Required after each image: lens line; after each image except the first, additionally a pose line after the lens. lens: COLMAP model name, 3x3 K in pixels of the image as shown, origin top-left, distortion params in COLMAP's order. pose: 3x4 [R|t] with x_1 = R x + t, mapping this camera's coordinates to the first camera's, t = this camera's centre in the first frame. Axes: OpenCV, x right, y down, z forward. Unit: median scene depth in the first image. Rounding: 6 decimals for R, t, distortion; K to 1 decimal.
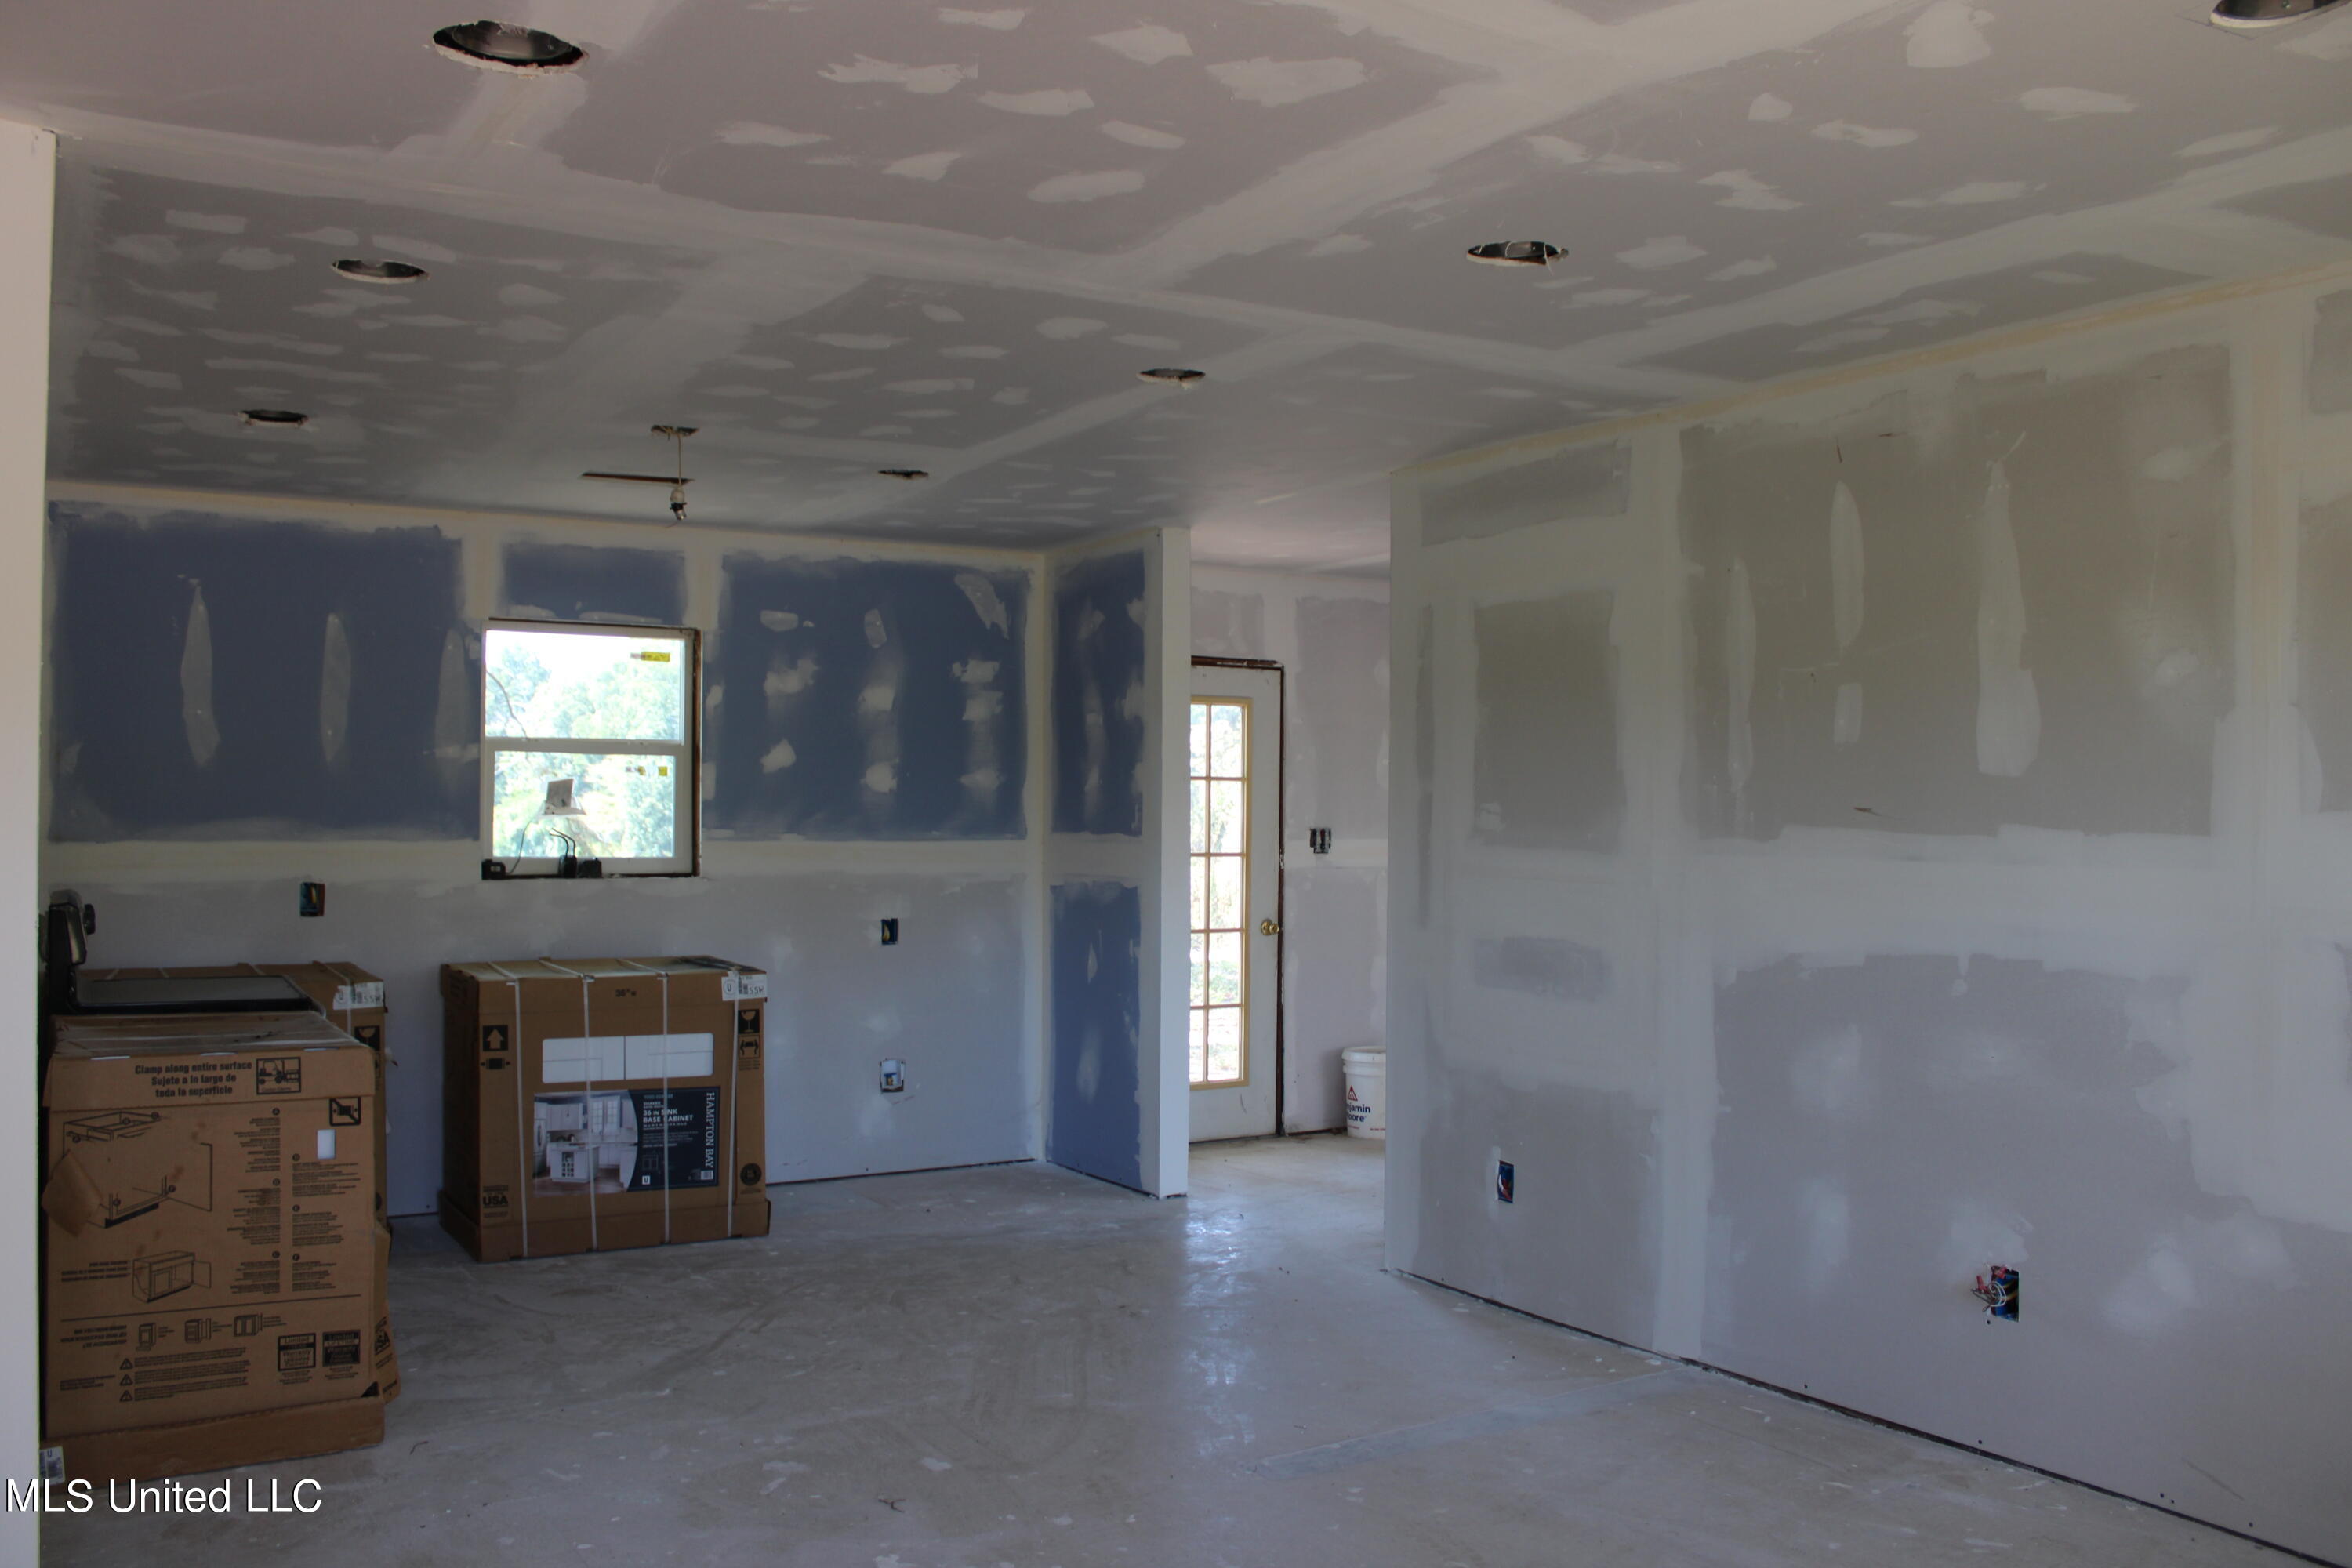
lens RADIAL K [[1949.6, 0, 1176.0], [0, 1949.6, 784.0], [0, 0, 1]] dist [-0.161423, 0.149032]
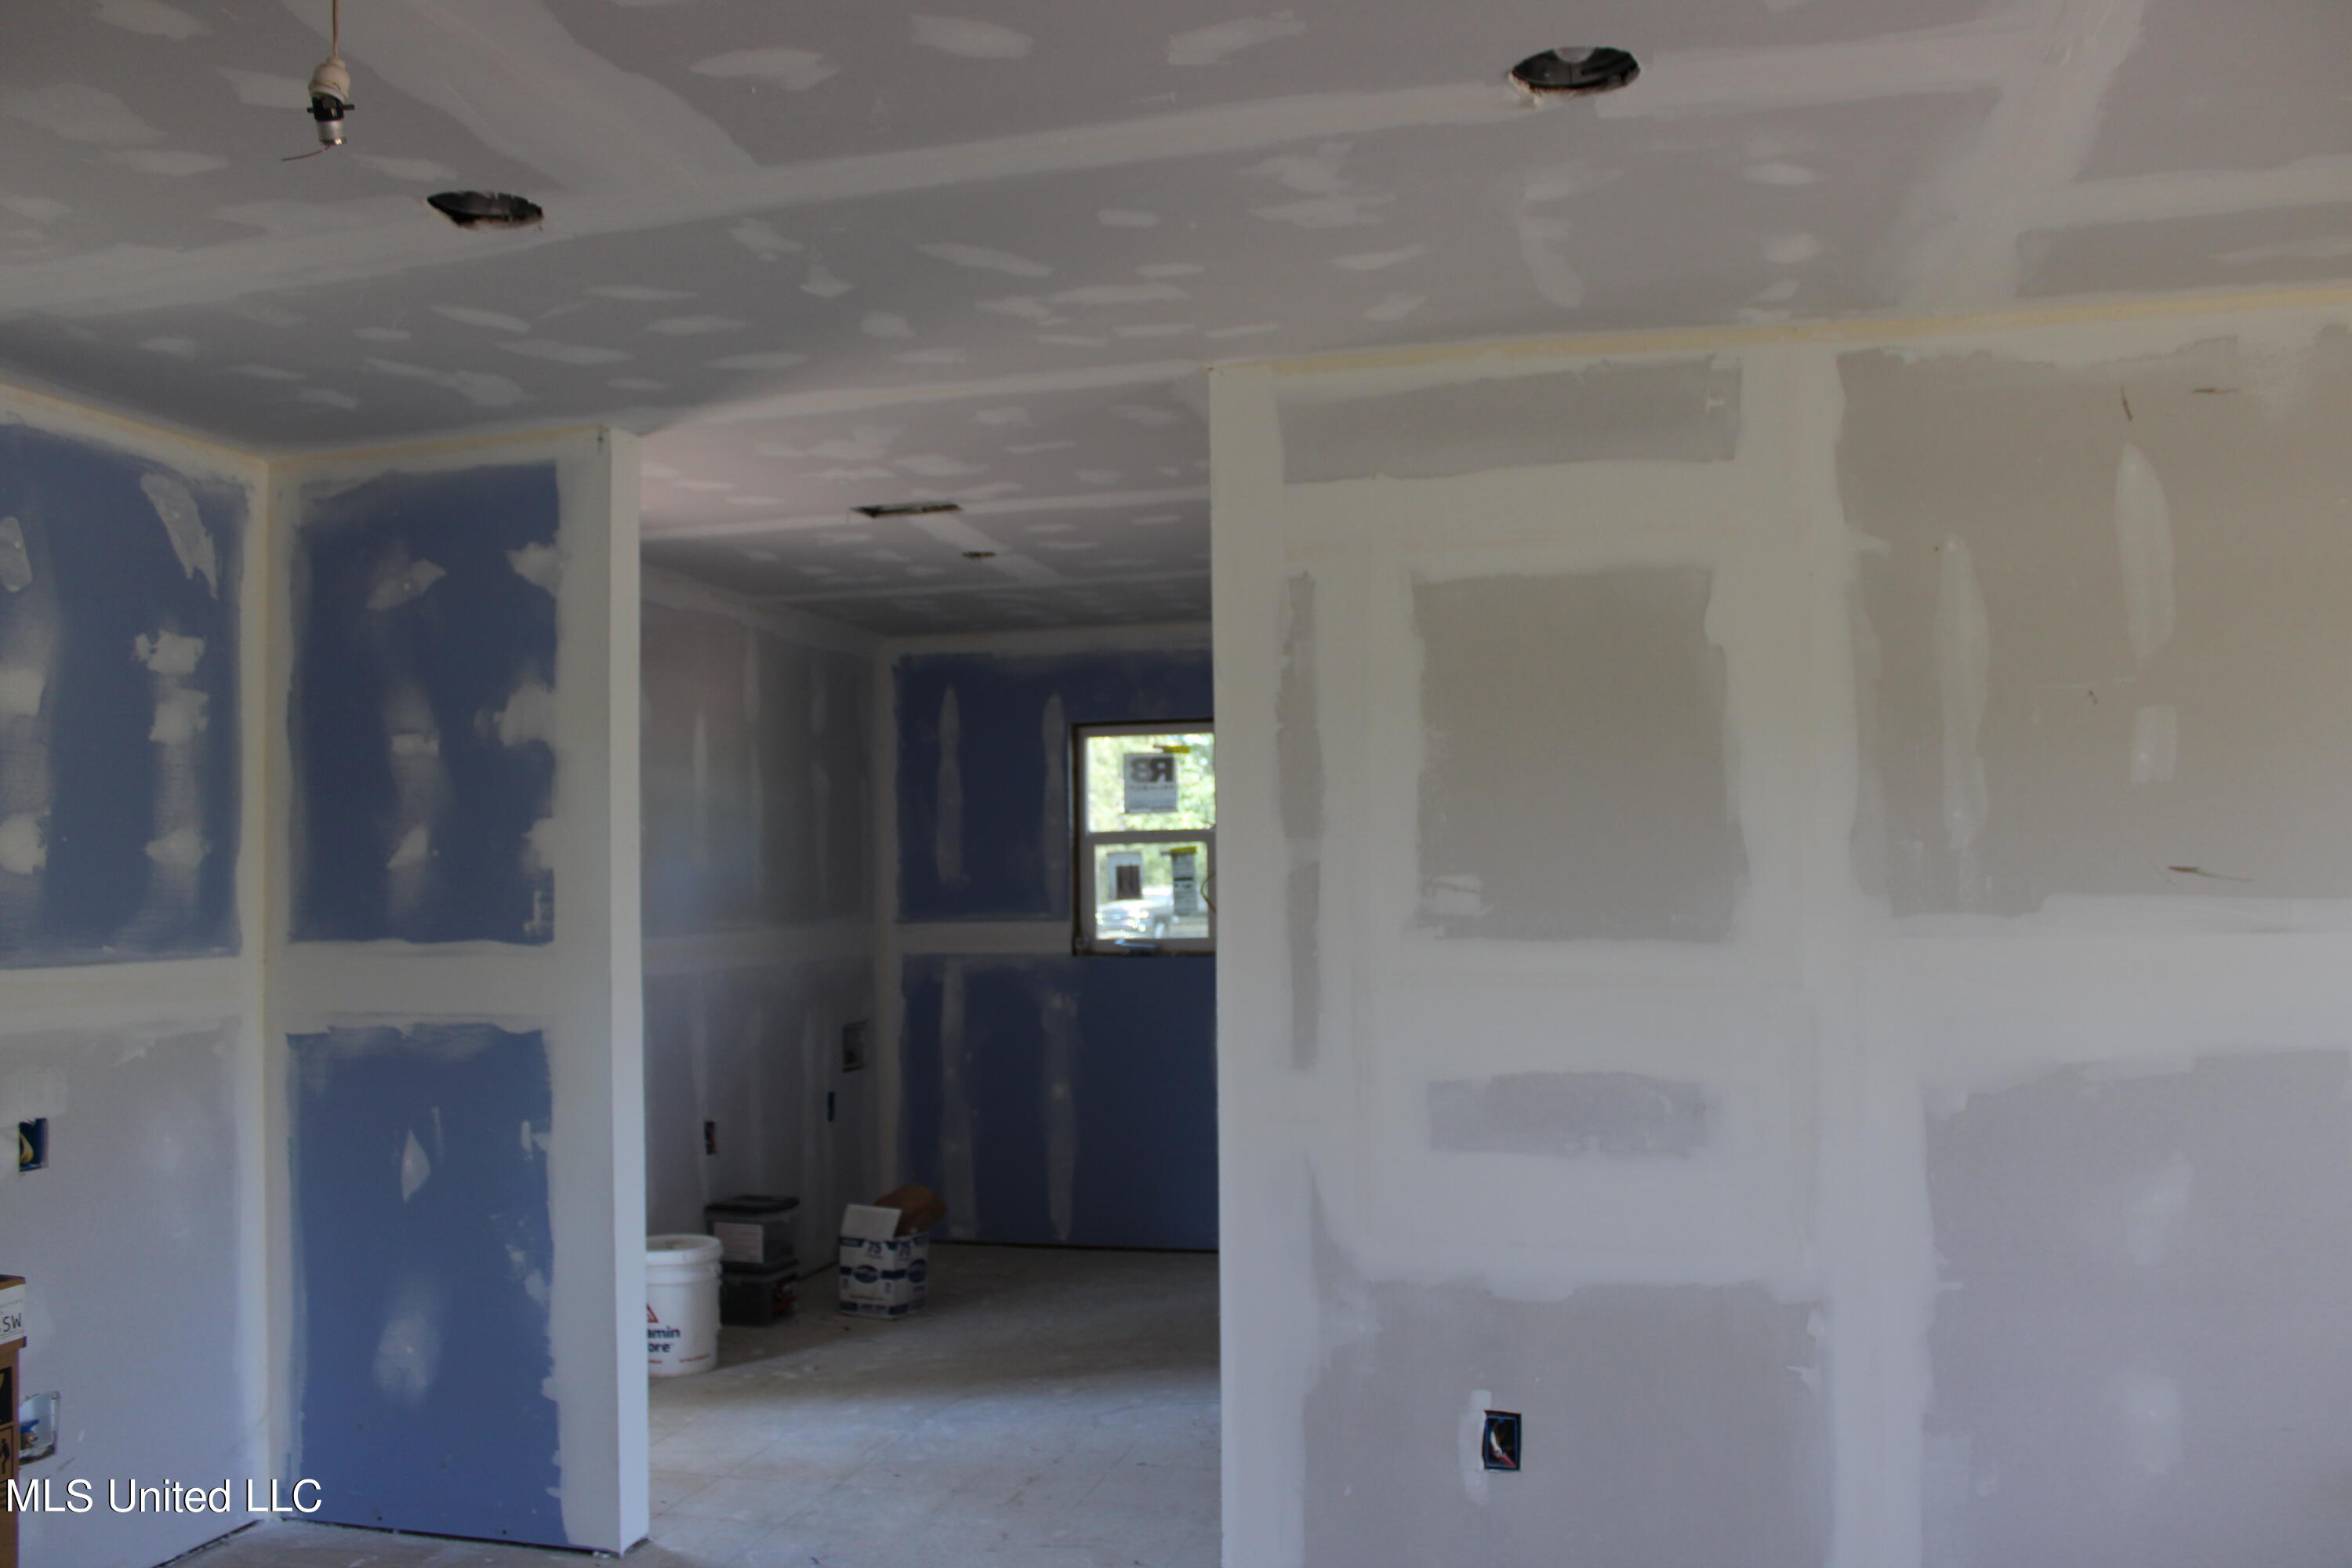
lens RADIAL K [[1949.6, 0, 1176.0], [0, 1949.6, 784.0], [0, 0, 1]] dist [-0.161423, 0.149032]
pose [[0.724579, 0.020283, 0.688893, -0.317656], [0.009452, 0.999180, -0.039361, 0.003480], [-0.689127, 0.035031, 0.723793, 0.505785]]
